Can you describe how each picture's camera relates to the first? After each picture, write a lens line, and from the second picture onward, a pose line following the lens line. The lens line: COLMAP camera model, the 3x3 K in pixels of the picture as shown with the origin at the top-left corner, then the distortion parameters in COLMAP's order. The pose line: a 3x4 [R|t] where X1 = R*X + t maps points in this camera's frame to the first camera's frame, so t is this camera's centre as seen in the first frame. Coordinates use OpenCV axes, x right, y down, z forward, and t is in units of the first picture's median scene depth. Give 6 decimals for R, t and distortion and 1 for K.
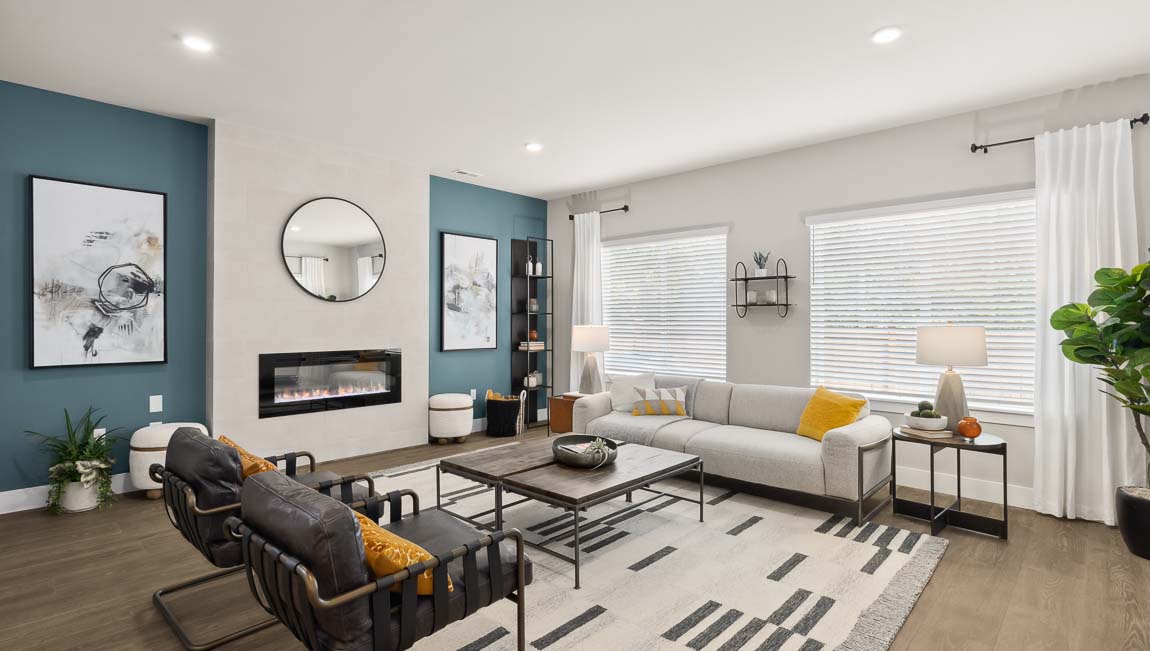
lens RADIAL K [[561.3, 0, 574.4], [0, 561.3, 321.5], [0, 0, 1]] dist [0.001255, 0.000201]
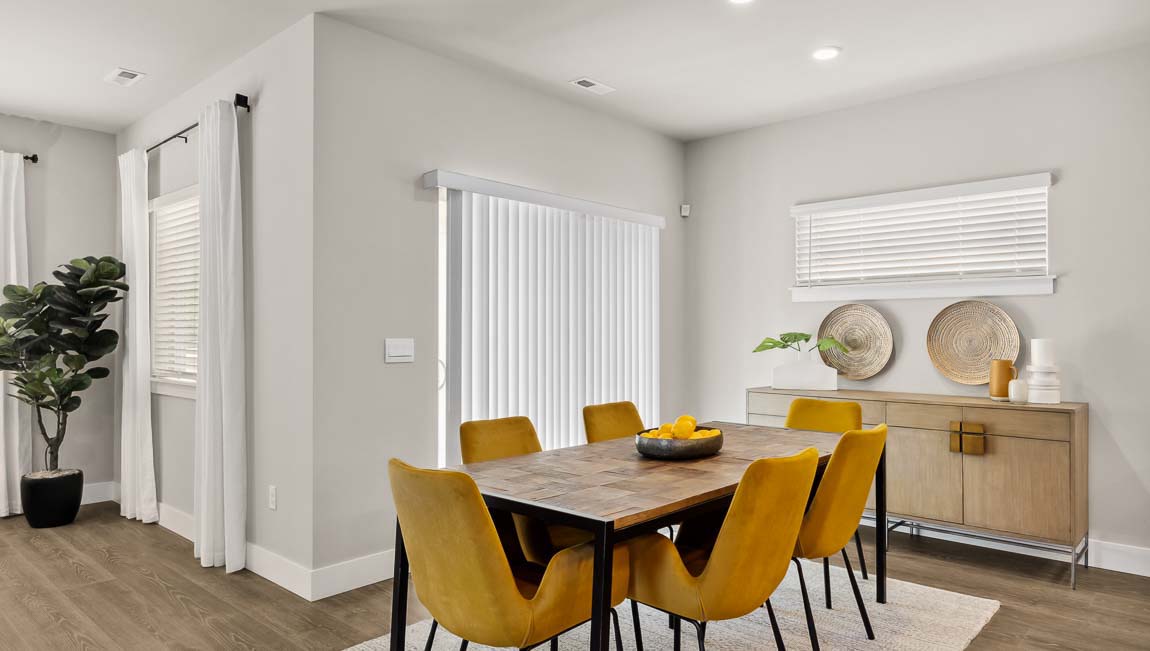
lens RADIAL K [[728.6, 0, 574.5], [0, 728.6, 326.5], [0, 0, 1]] dist [-0.000677, -0.000212]
pose [[-0.001144, 0.003779, 0.999992, -0.545120], [-0.006938, 0.999969, -0.003787, -0.014657], [-0.999975, -0.006942, -0.001118, -0.136198]]
